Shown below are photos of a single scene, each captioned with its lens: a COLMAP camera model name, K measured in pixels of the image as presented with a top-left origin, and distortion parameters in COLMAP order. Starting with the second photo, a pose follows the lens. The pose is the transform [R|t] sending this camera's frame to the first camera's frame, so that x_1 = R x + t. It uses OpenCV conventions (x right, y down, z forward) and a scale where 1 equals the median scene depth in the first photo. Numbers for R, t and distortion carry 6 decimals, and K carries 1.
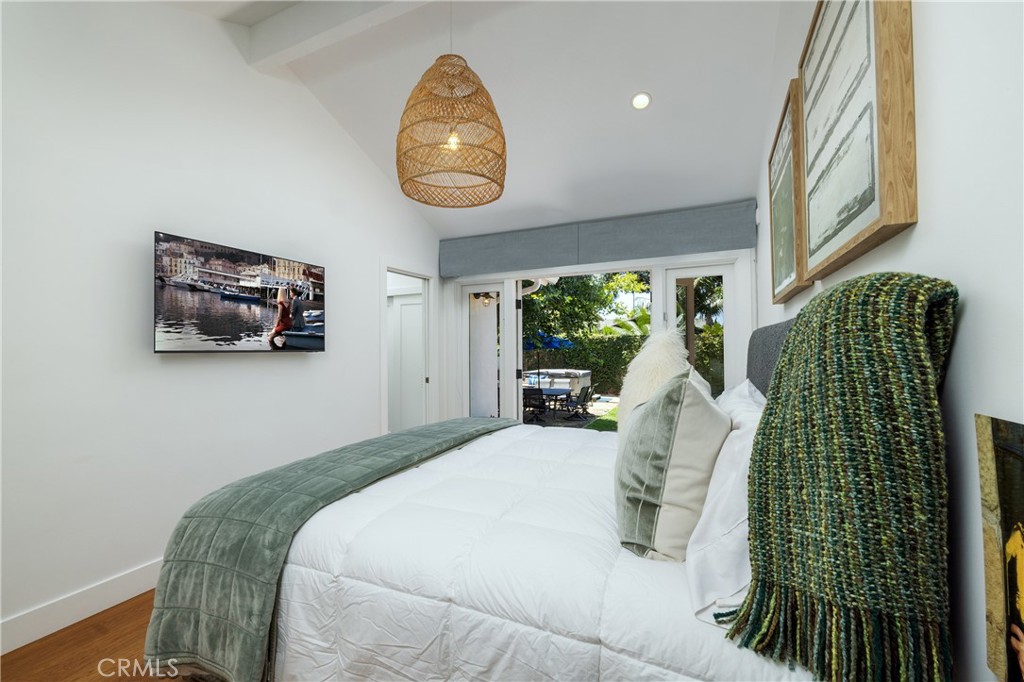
lens RADIAL K [[431.9, 0, 511.4], [0, 431.9, 338.1], [0, 0, 1]] dist [-0.001777, -0.000110]
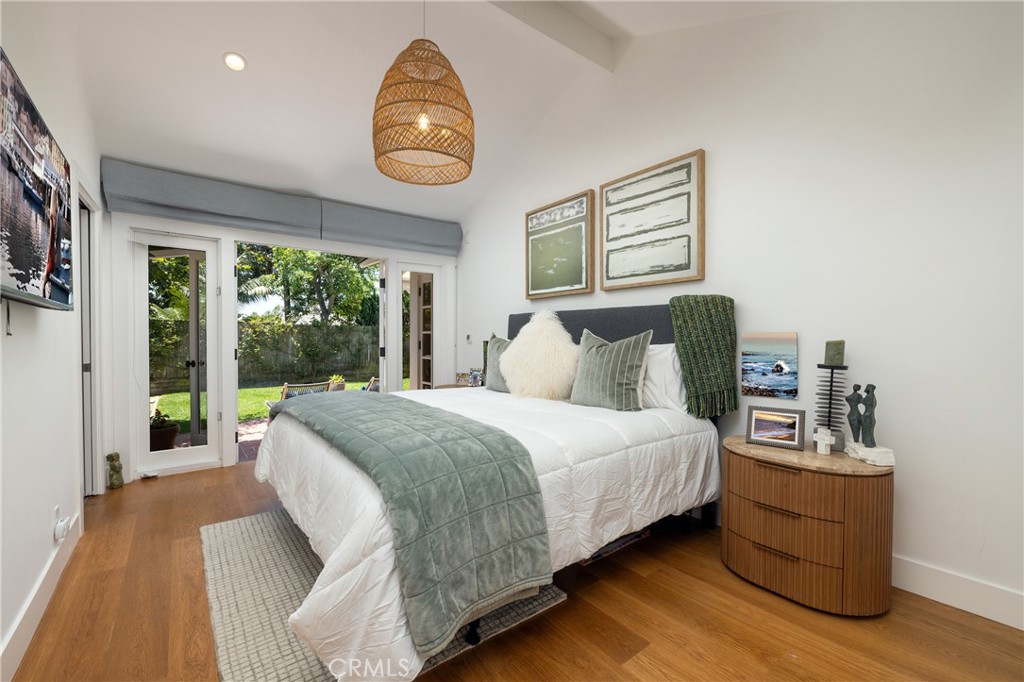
lens RADIAL K [[431.9, 0, 509.5], [0, 431.9, 342.8], [0, 0, 1]] dist [-0.001777, -0.000110]
pose [[0.459059, -0.002310, 0.888403, -0.848845], [-0.023768, 0.999607, 0.014881, 0.061684], [-0.888088, -0.027946, 0.458824, 0.259905]]
